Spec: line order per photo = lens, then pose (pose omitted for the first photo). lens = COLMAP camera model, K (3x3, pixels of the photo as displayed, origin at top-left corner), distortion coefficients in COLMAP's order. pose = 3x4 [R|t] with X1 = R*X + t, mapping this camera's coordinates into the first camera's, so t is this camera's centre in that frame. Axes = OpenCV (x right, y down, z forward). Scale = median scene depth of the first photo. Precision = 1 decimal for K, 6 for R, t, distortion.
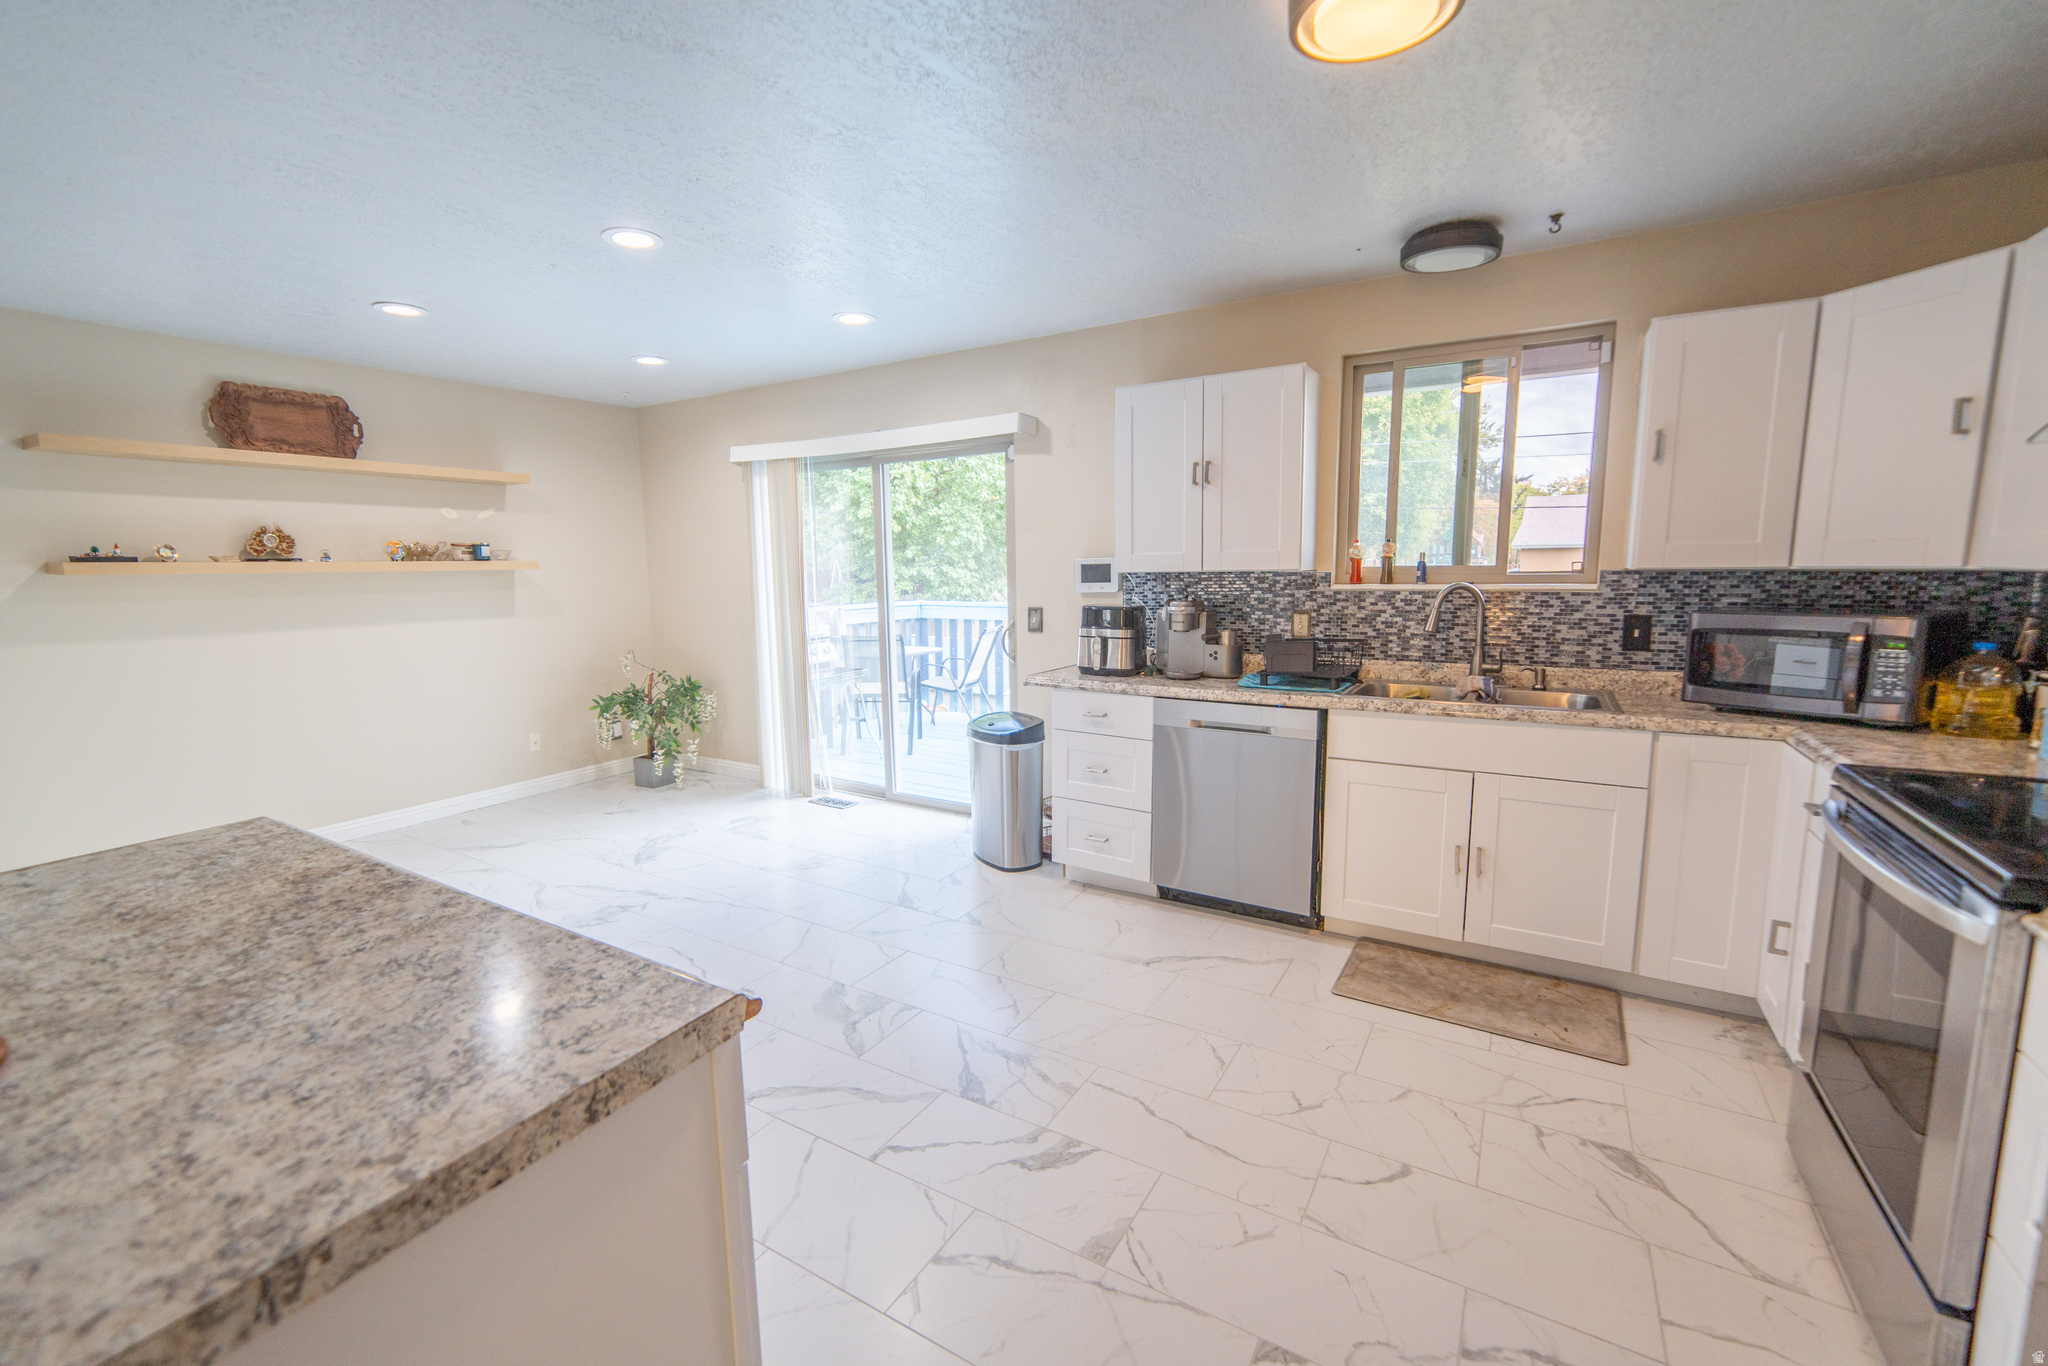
lens RADIAL K [[878.2, 0, 1011.5], [0, 878.2, 685.9], [0, 0, 1]] dist [-0.015399, 0.000233]
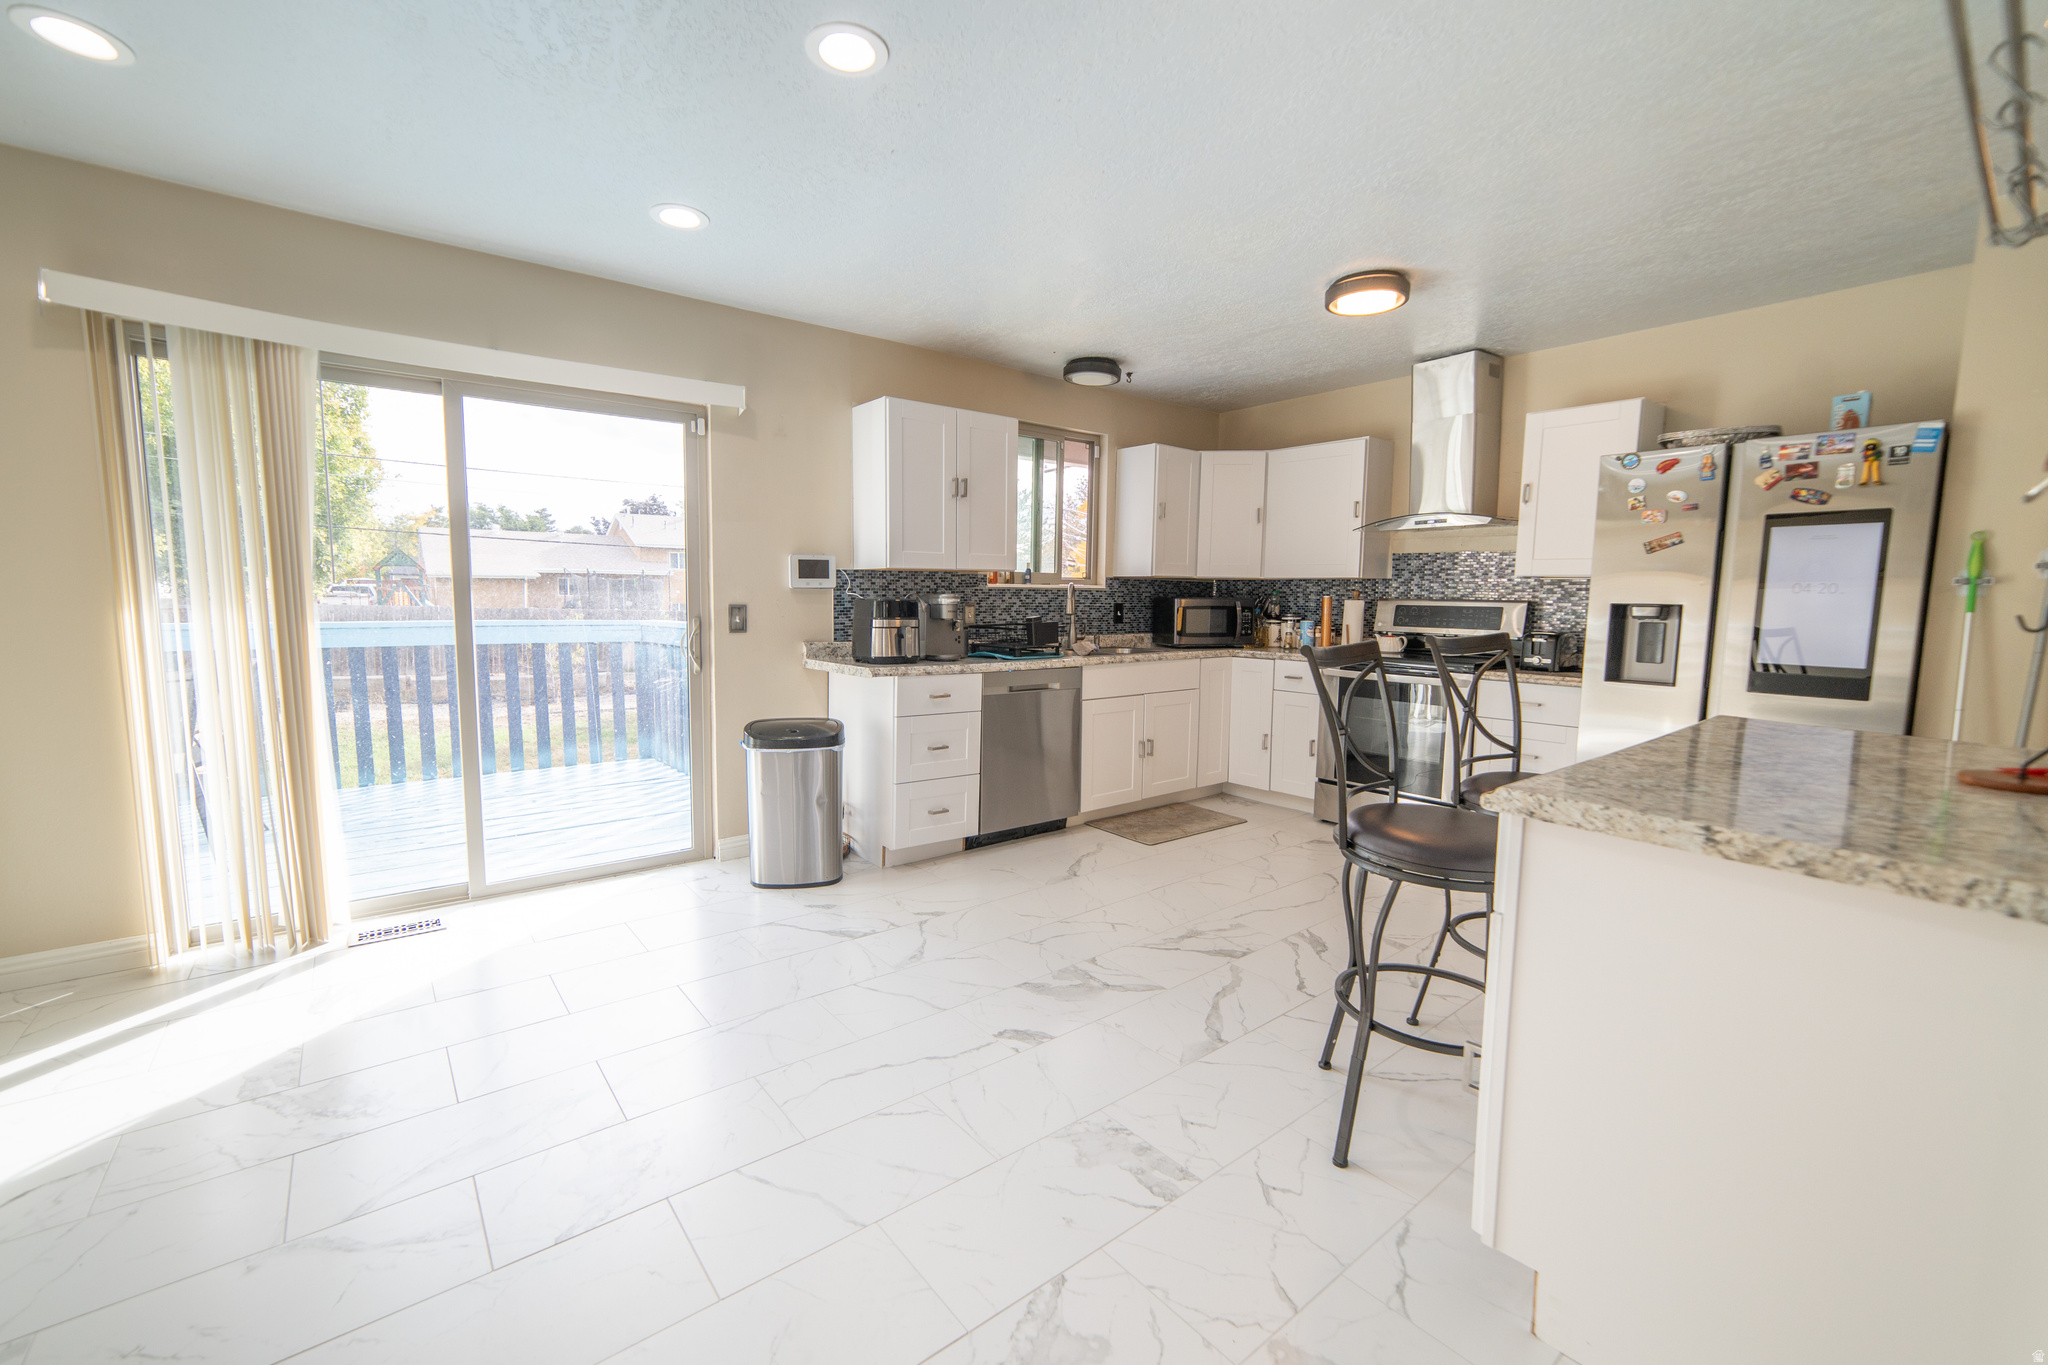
lens RADIAL K [[854.7, 0, 991.6], [0, 854.7, 678.0], [0, 0, 1]] dist [-0.007867, 0.001092]
pose [[0.329904, -0.073387, 0.941157, -0.988918], [0.116474, 0.992520, 0.036564, -0.022841], [-0.936801, 0.097558, 0.335985, 0.650468]]
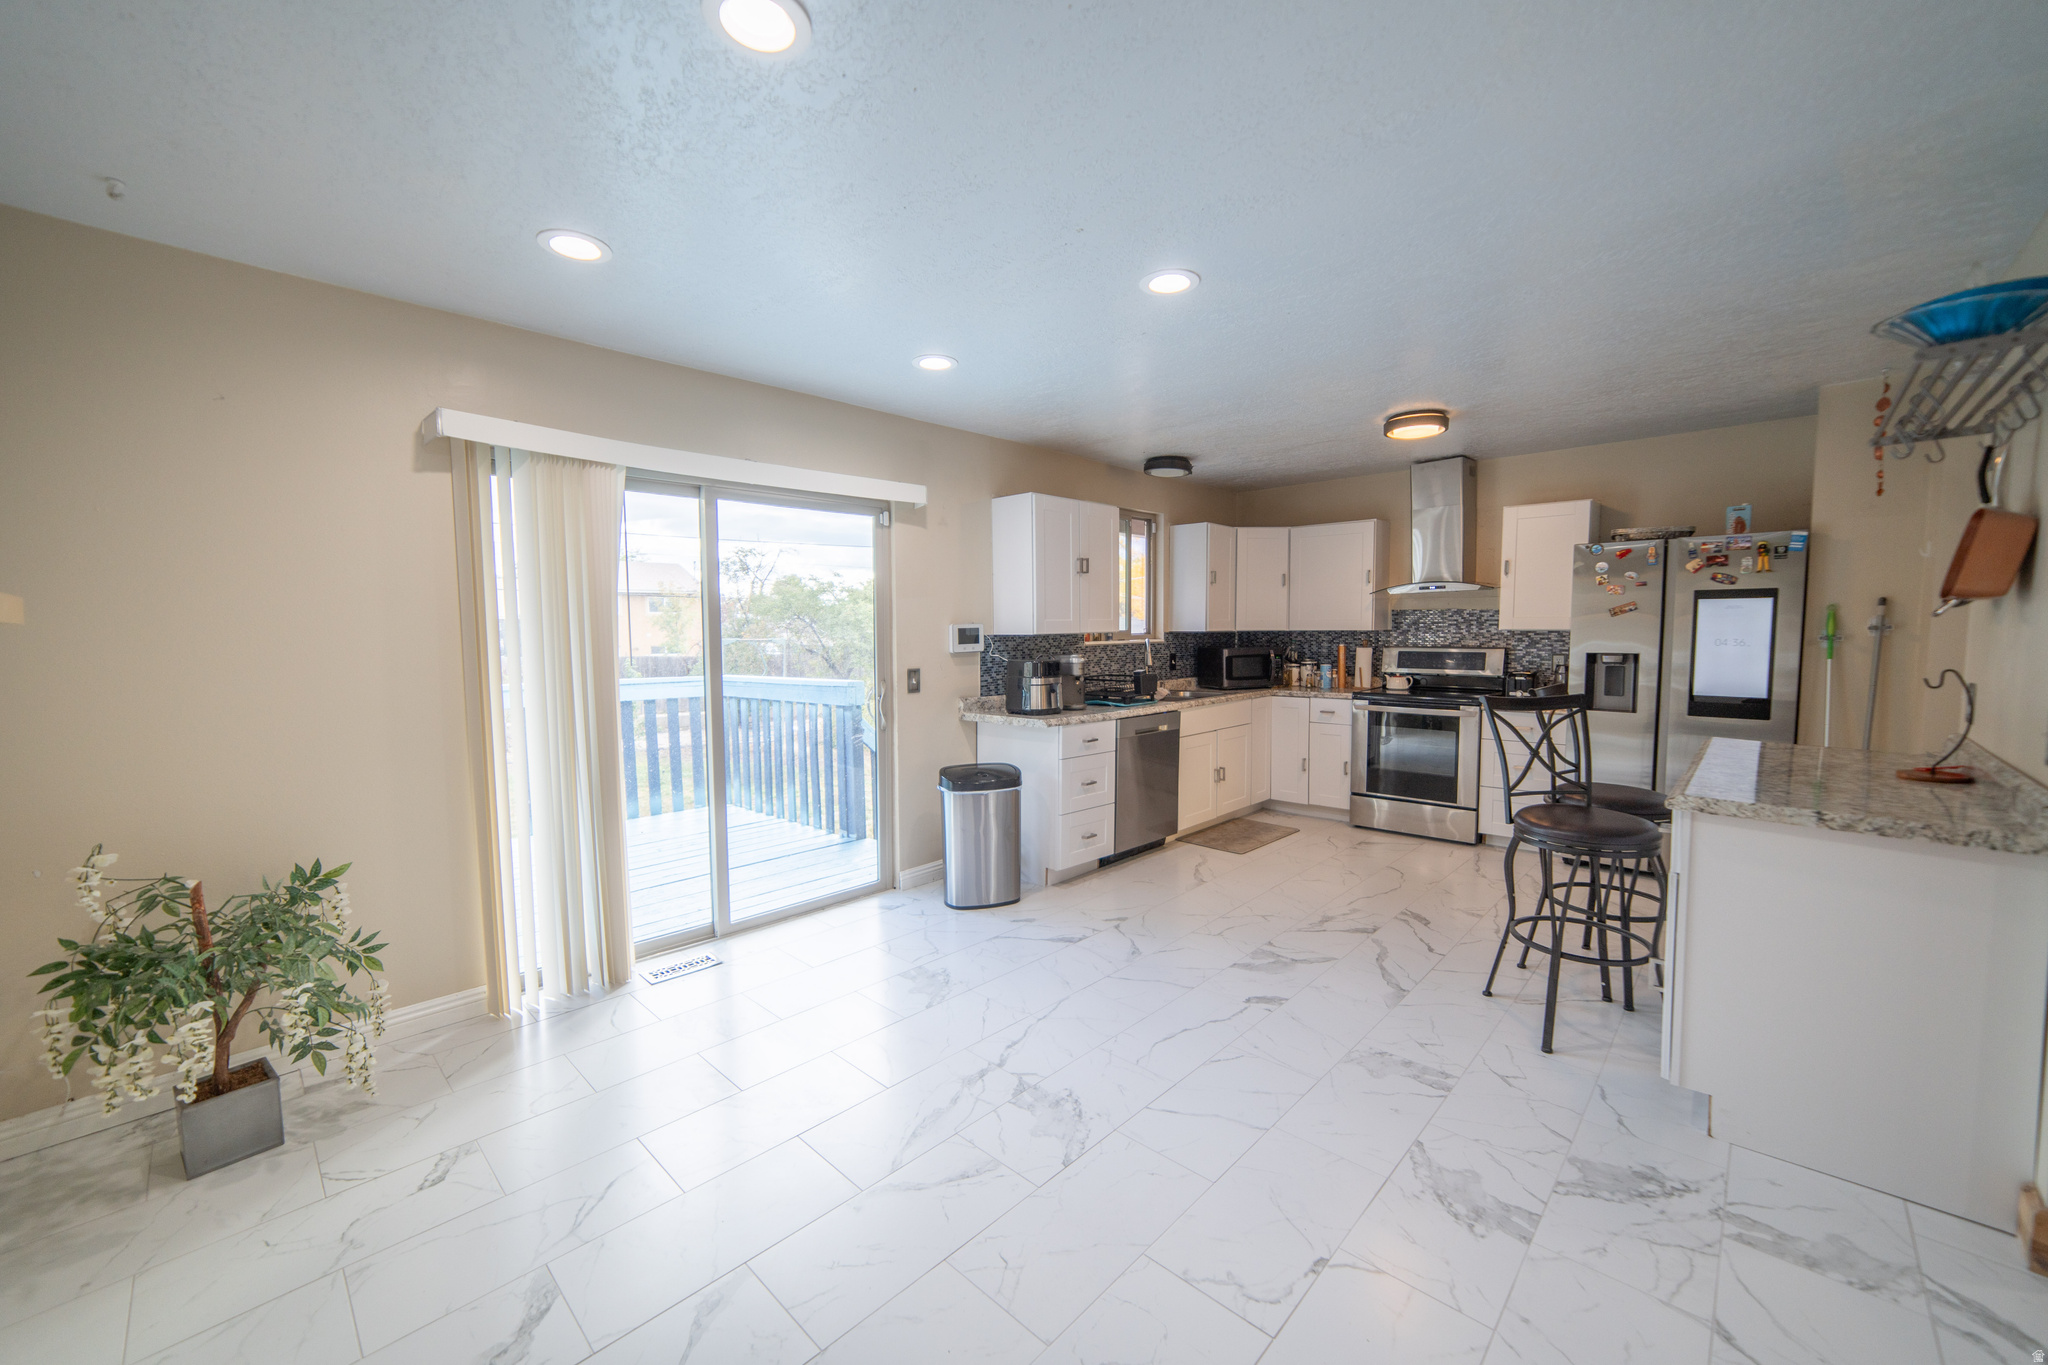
lens RADIAL K [[816.0, 0, 1022.0], [0, 816.0, 687.1], [0, 0, 1]] dist [-0.011018, 0.001684]
pose [[0.179464, -0.057931, 0.982057, -1.262931], [0.142260, 0.989300, 0.032362, -0.113048], [-0.973424, 0.133900, 0.185785, 0.968471]]
